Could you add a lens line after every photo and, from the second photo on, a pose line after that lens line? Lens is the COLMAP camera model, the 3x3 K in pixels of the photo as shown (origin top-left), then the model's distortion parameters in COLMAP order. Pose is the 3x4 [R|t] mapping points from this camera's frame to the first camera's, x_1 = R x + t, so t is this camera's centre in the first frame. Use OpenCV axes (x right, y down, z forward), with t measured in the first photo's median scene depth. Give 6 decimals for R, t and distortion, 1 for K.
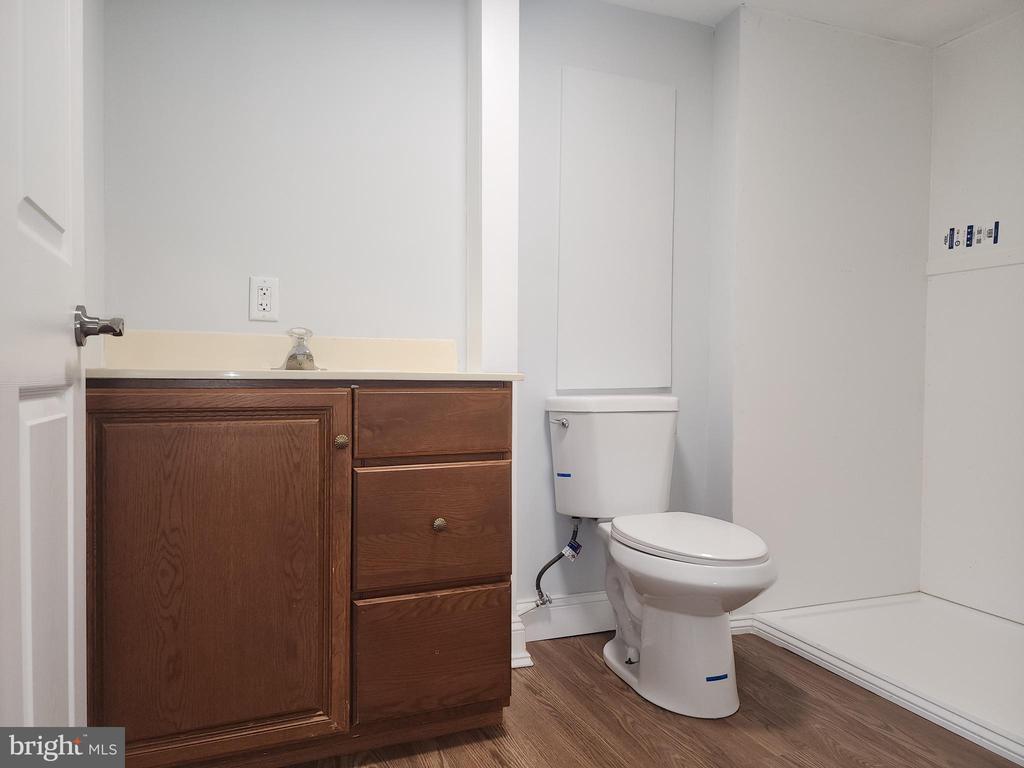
lens RADIAL K [[682.7, 0, 513.7], [0, 682.7, 386.3], [0, 0, 1]] dist [0.078657, -0.073561]
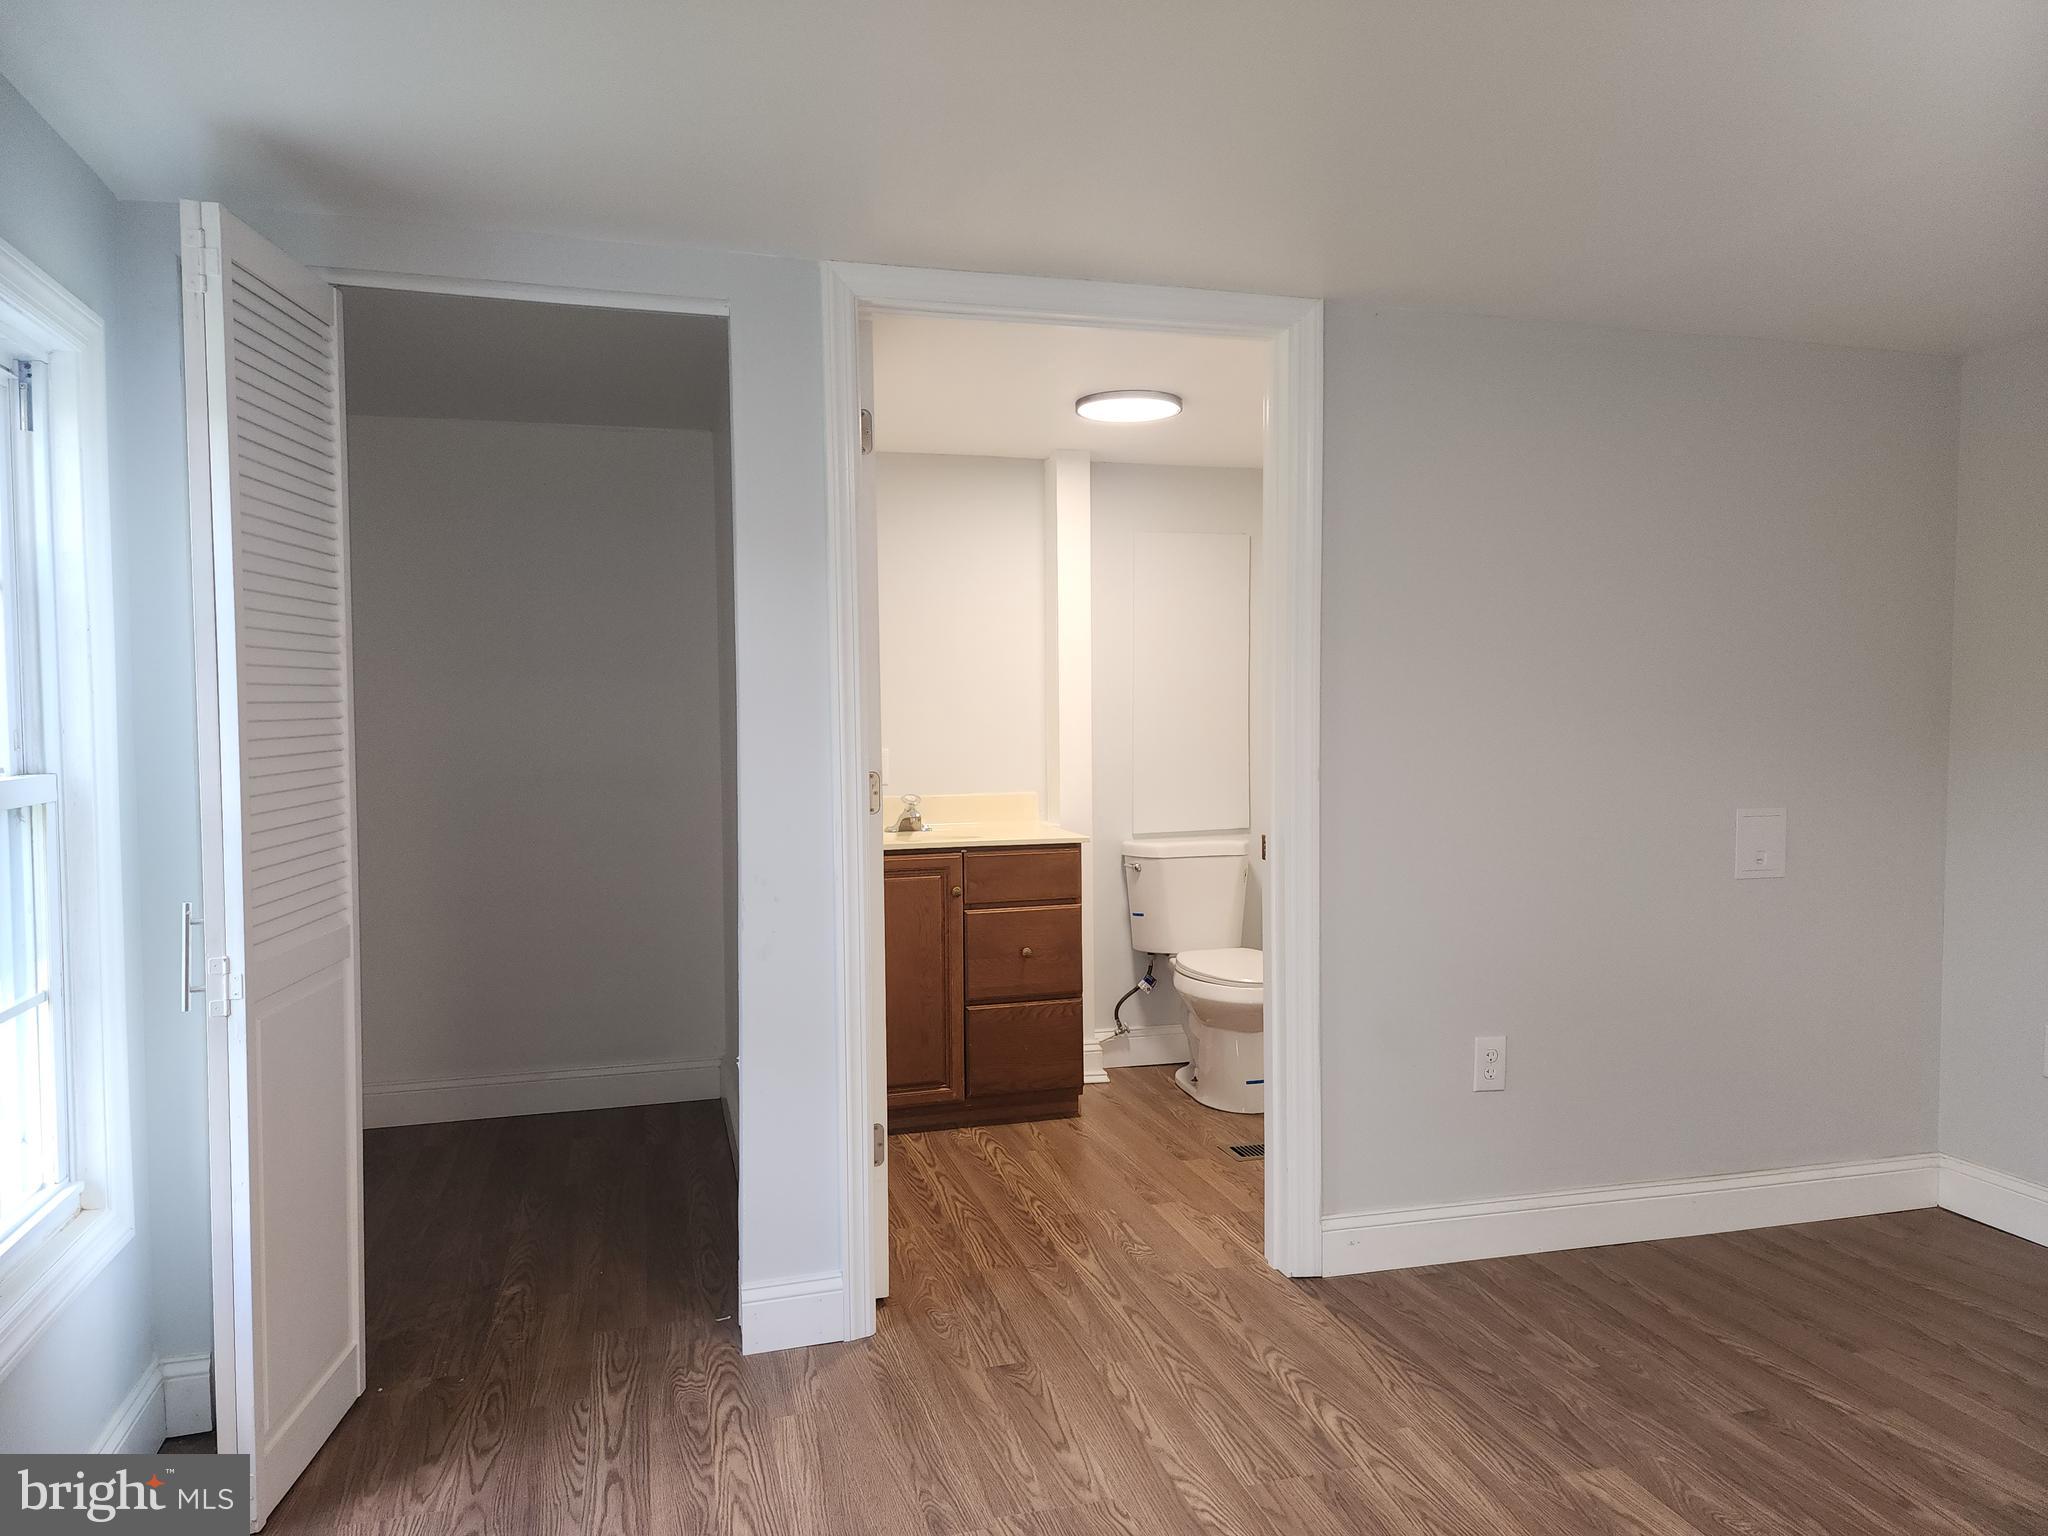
lens RADIAL K [[1365.4, 0, 1027.4], [0, 1365.4, 772.7], [0, 0, 1]] dist [0.078657, -0.073561]
pose [[0.995277, -0.010406, -0.096514, 0.124458], [0.013316, 0.999475, 0.029548, -0.184308], [0.096156, -0.030694, 0.994893, -1.328070]]
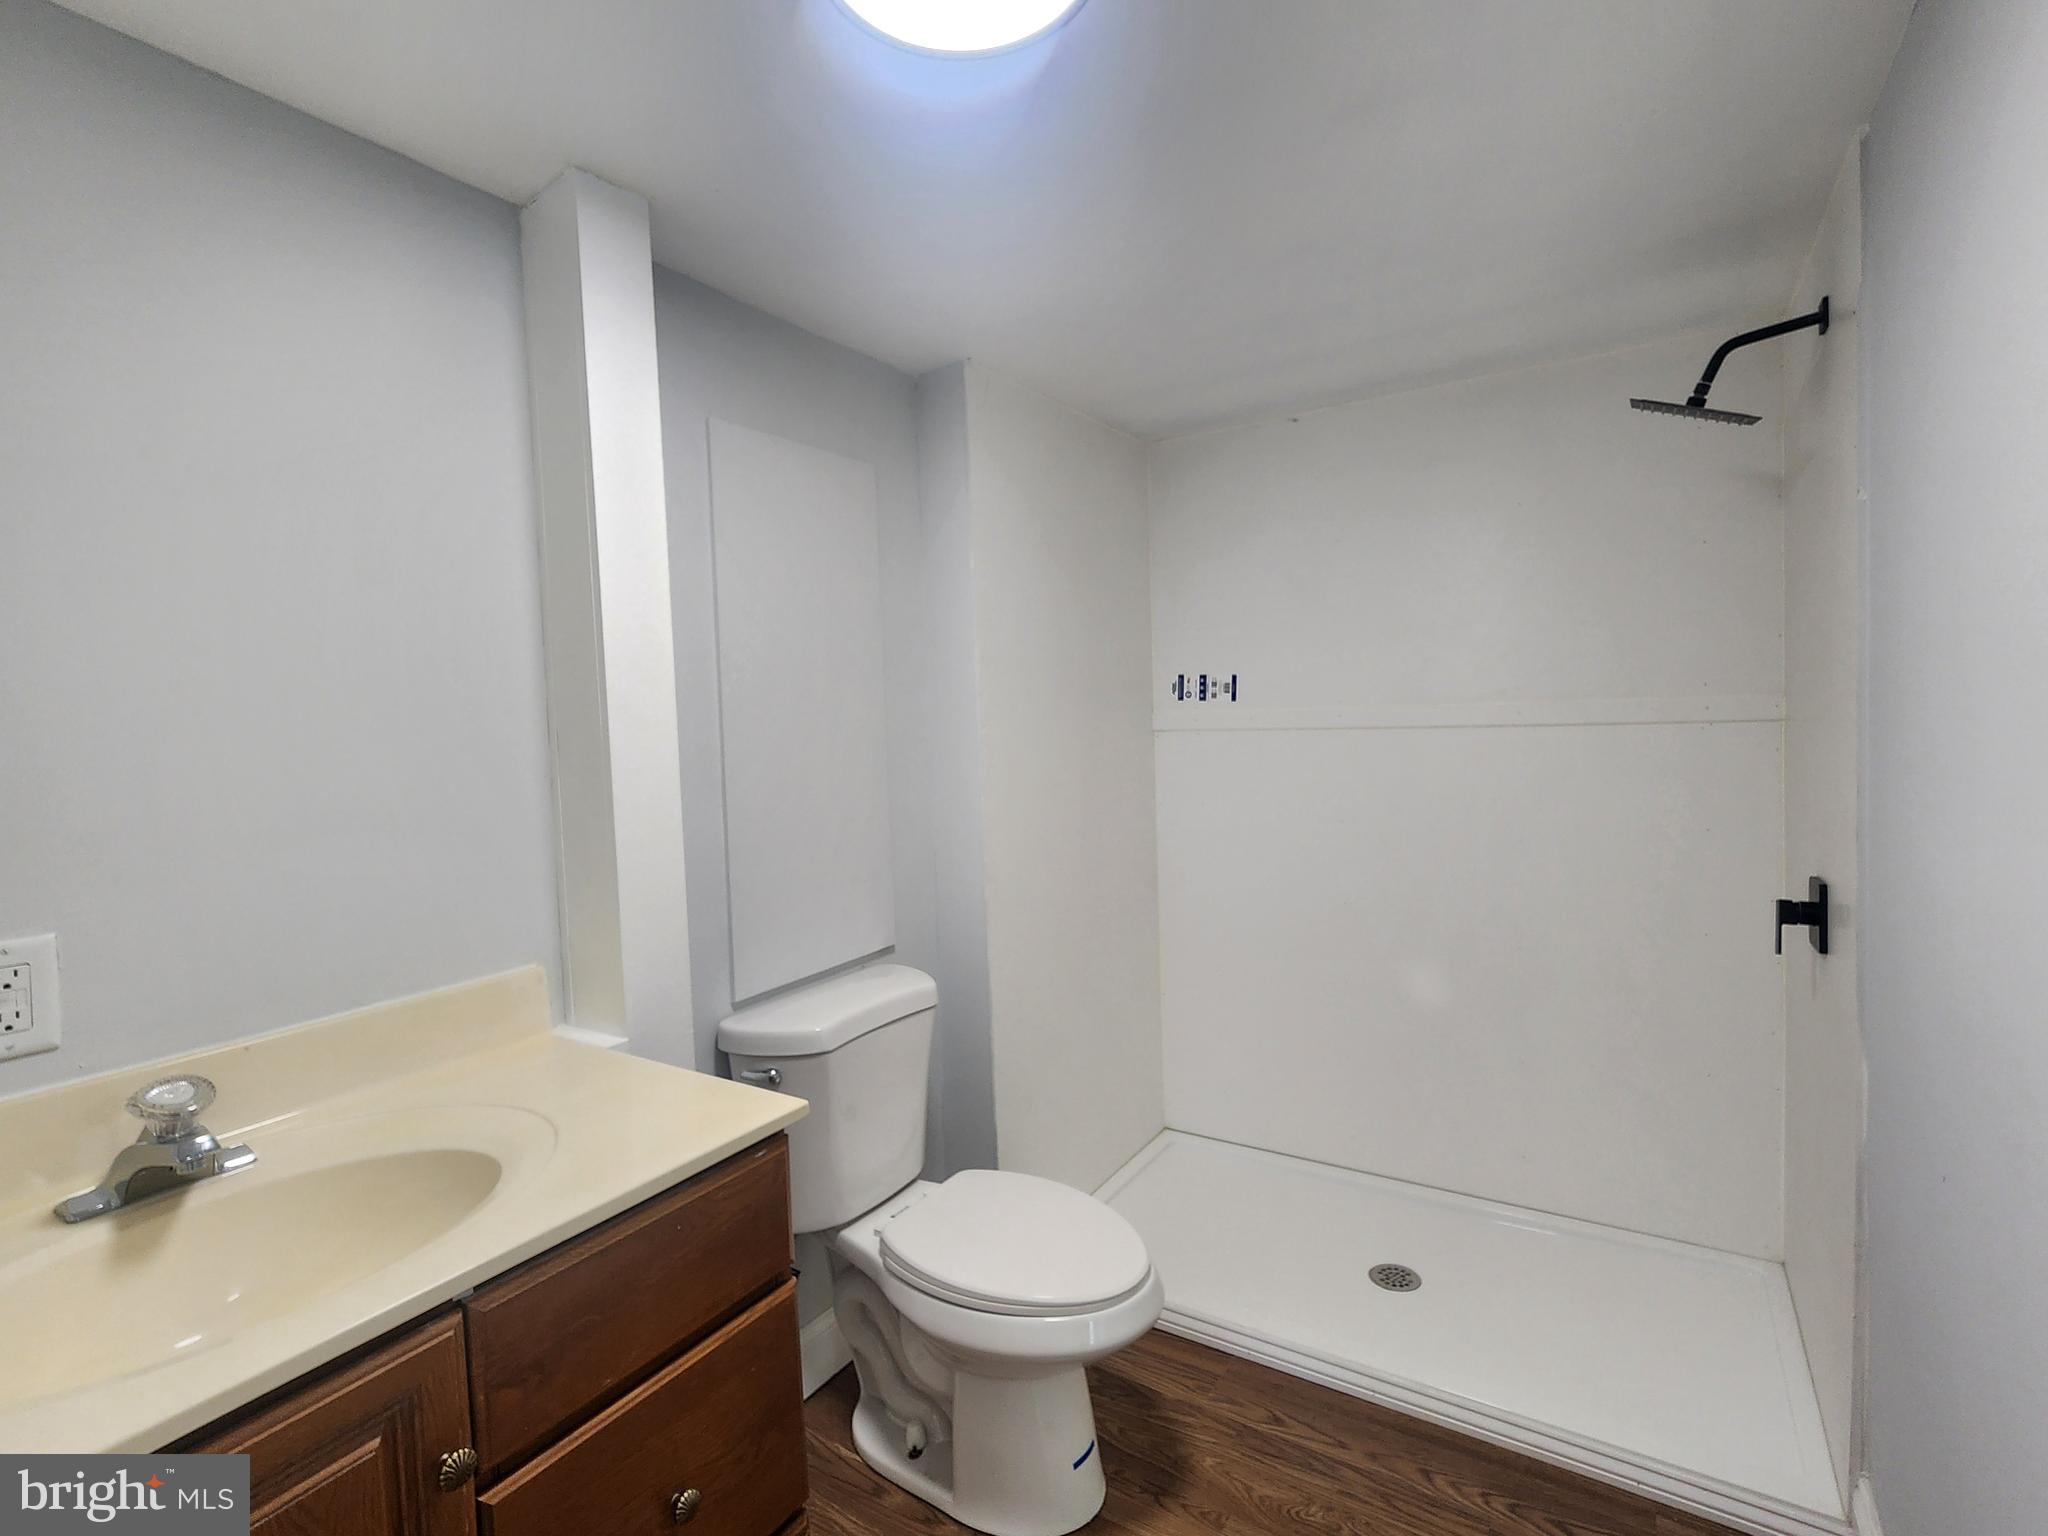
lens RADIAL K [[958.2, 0, 1021.3], [0, 958.2, 756.2], [0, 0, 1]] dist [-0.000594, -0.000760]
pose [[0.816051, -0.066746, 0.574113, -0.207996], [0.056029, 0.997767, 0.036359, -0.246462], [-0.575258, 0.002496, 0.817968, 0.279750]]
